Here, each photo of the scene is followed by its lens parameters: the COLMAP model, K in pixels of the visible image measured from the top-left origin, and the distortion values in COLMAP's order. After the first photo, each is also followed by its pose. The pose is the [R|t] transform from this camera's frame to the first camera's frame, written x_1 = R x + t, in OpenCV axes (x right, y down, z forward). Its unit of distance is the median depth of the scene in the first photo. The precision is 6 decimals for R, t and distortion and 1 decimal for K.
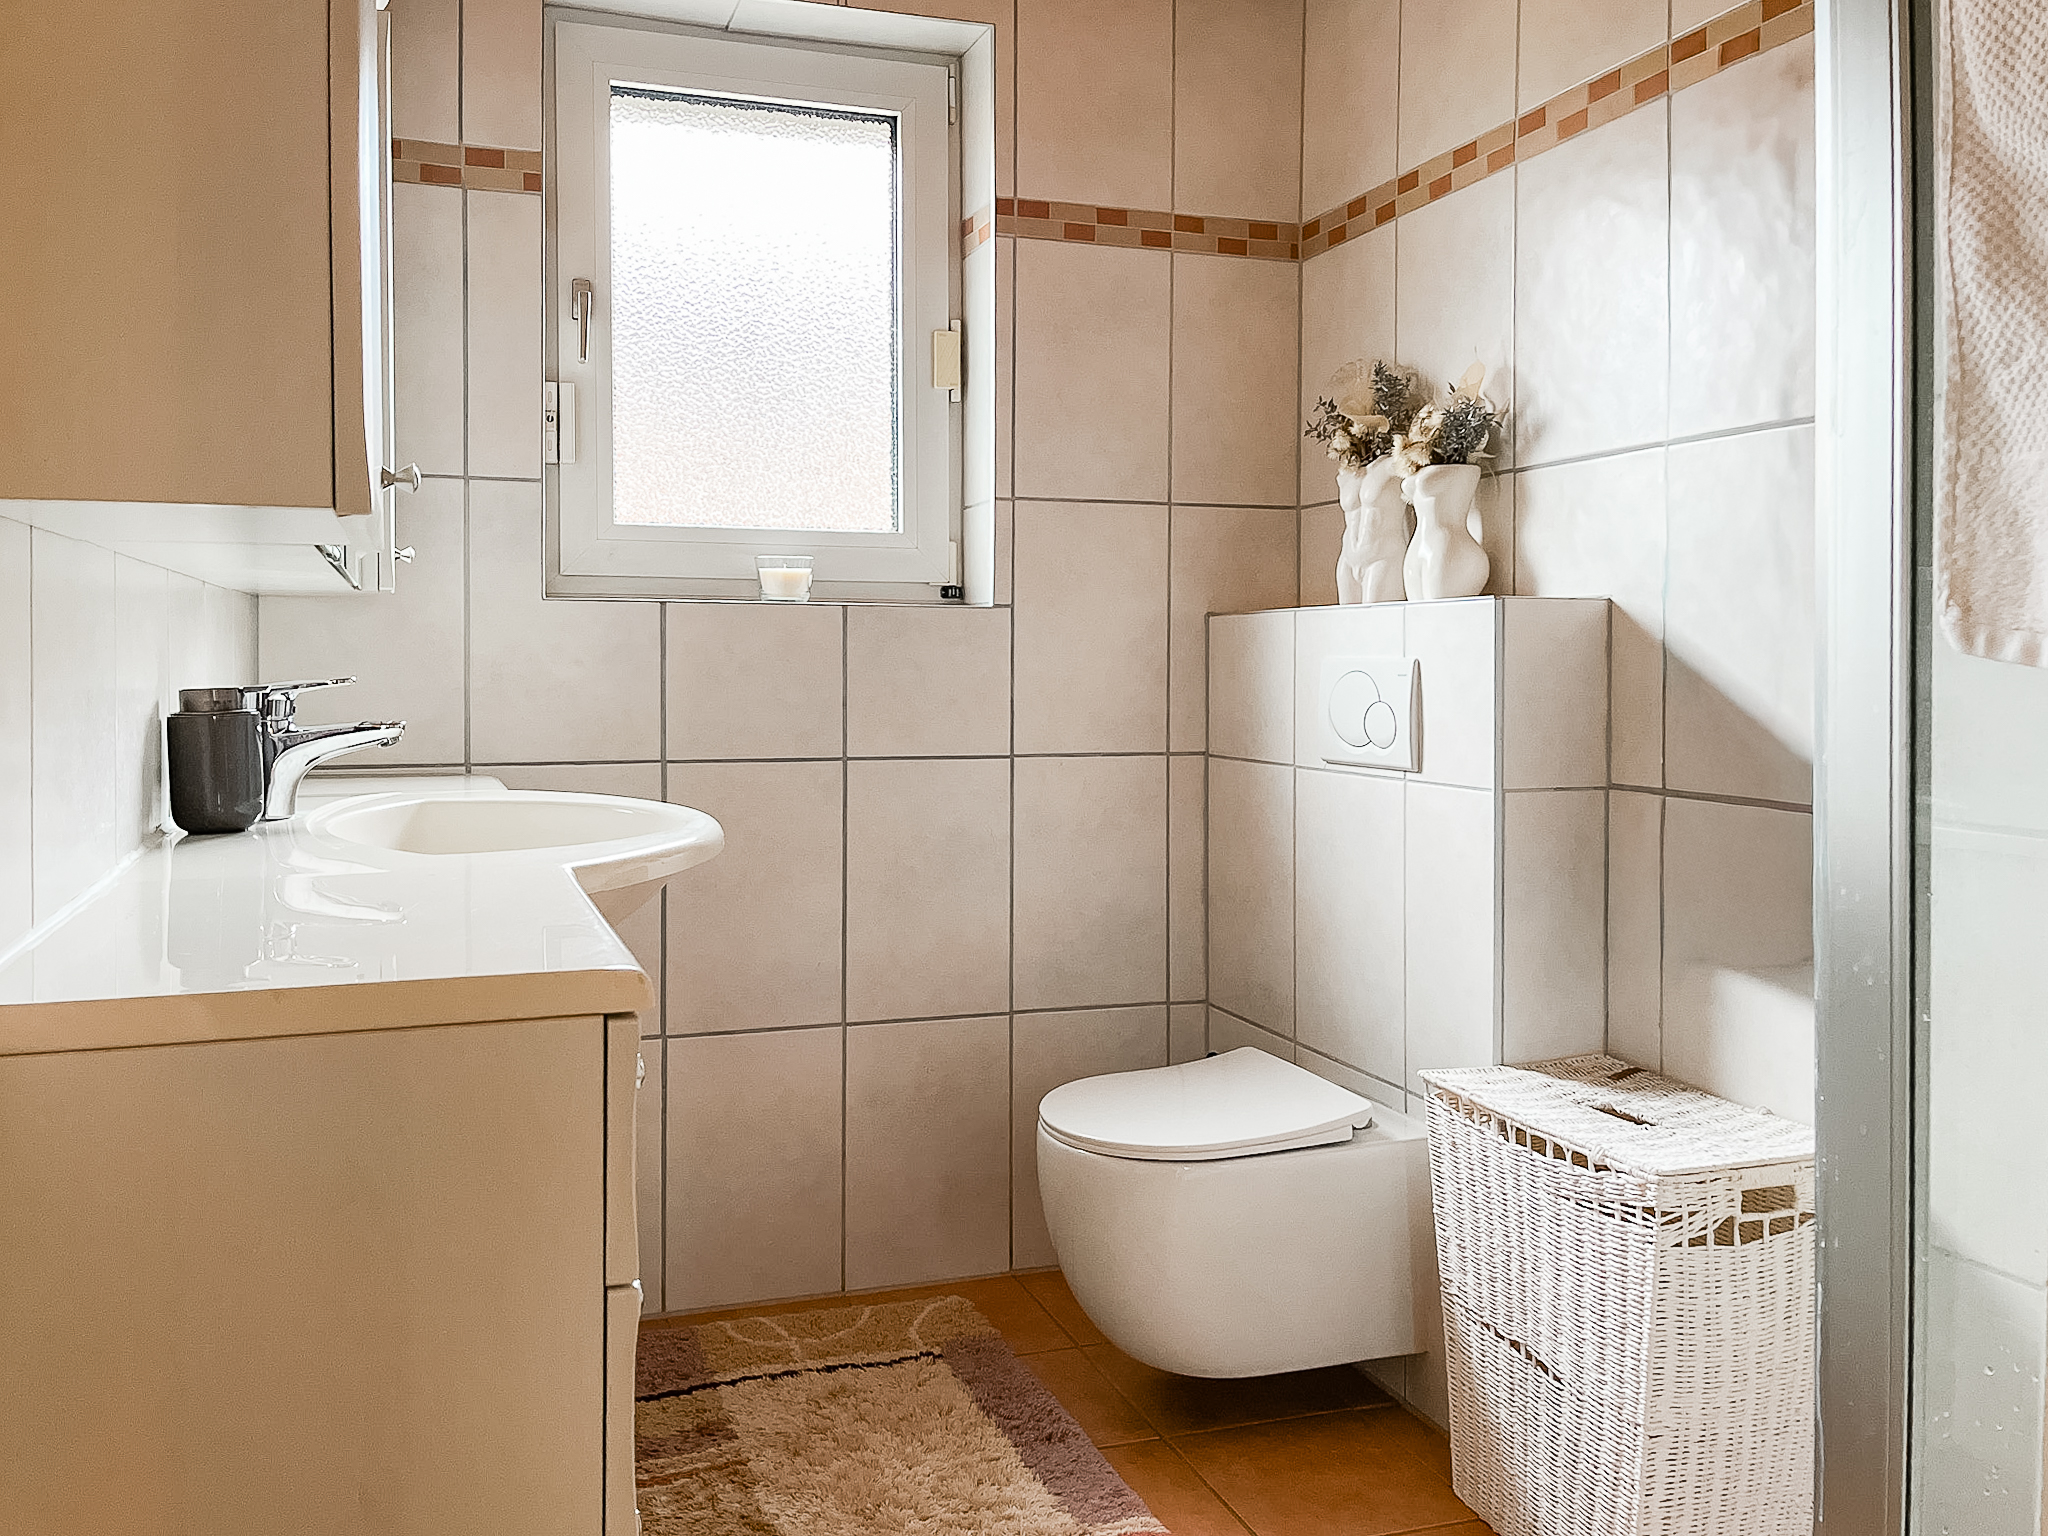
lens RADIAL K [[1657.4, 0, 1022.6], [0, 1657.4, 693.6], [0, 0, 1]] dist [0.041350, -0.008366]
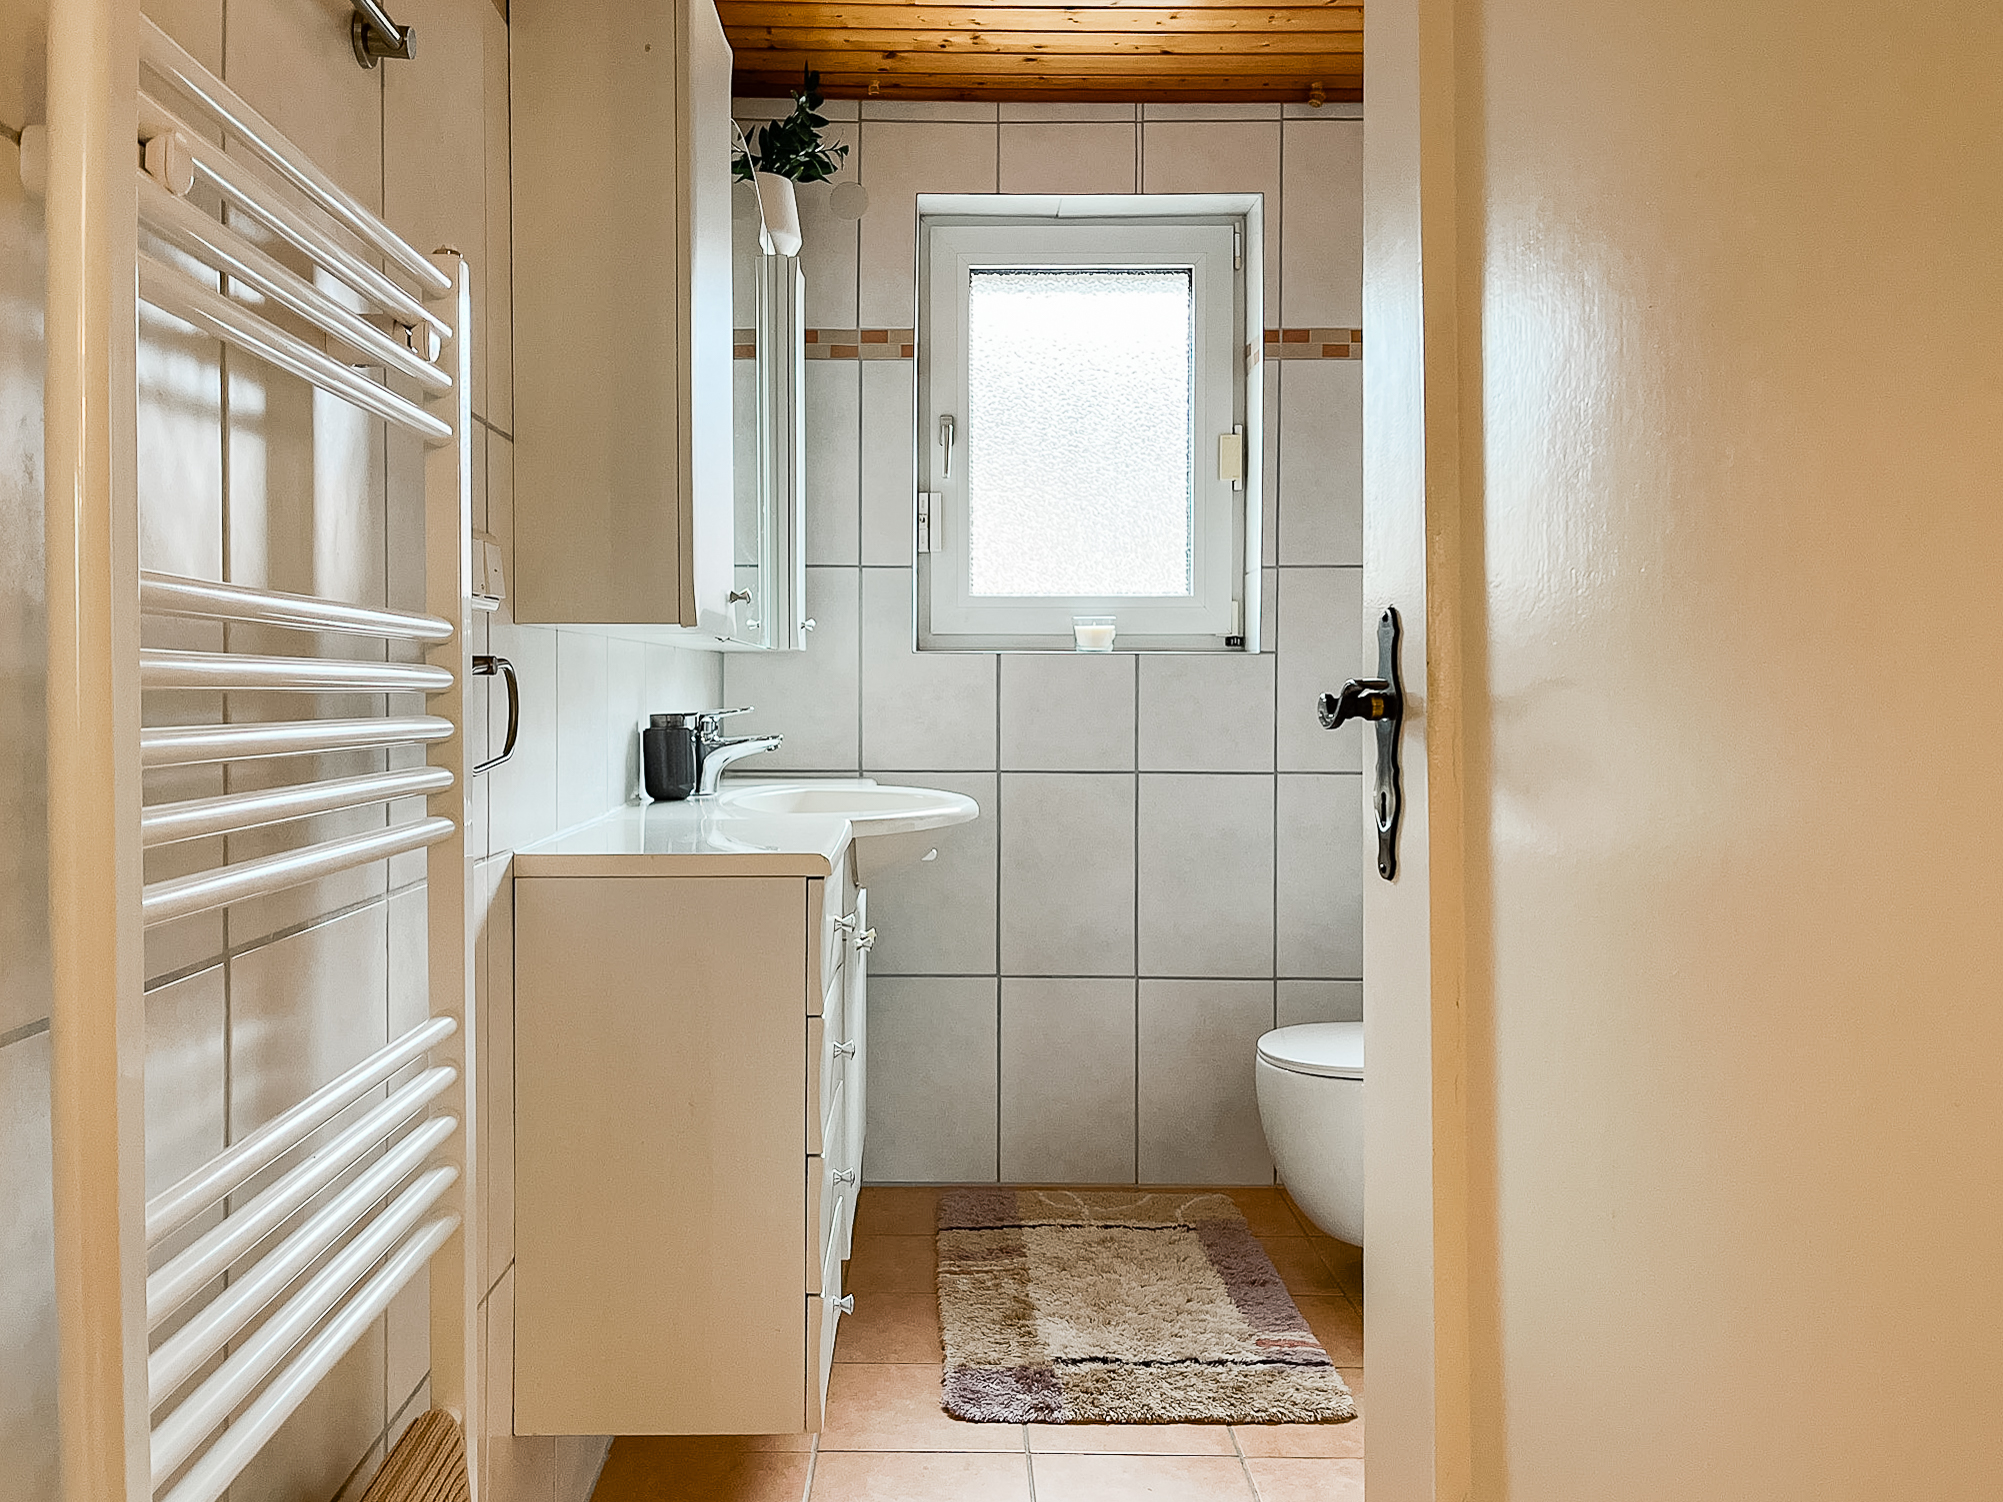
lens RADIAL K [[1526.8, 0, 1005.5], [0, 1526.8, 708.9], [0, 0, 1]] dist [0.077302, -0.109875]
pose [[0.960798, 0.001403, -0.277246, 0.134015], [-0.004629, 0.999929, -0.010981, 0.003740], [0.277211, 0.011834, 0.960736, -0.190975]]
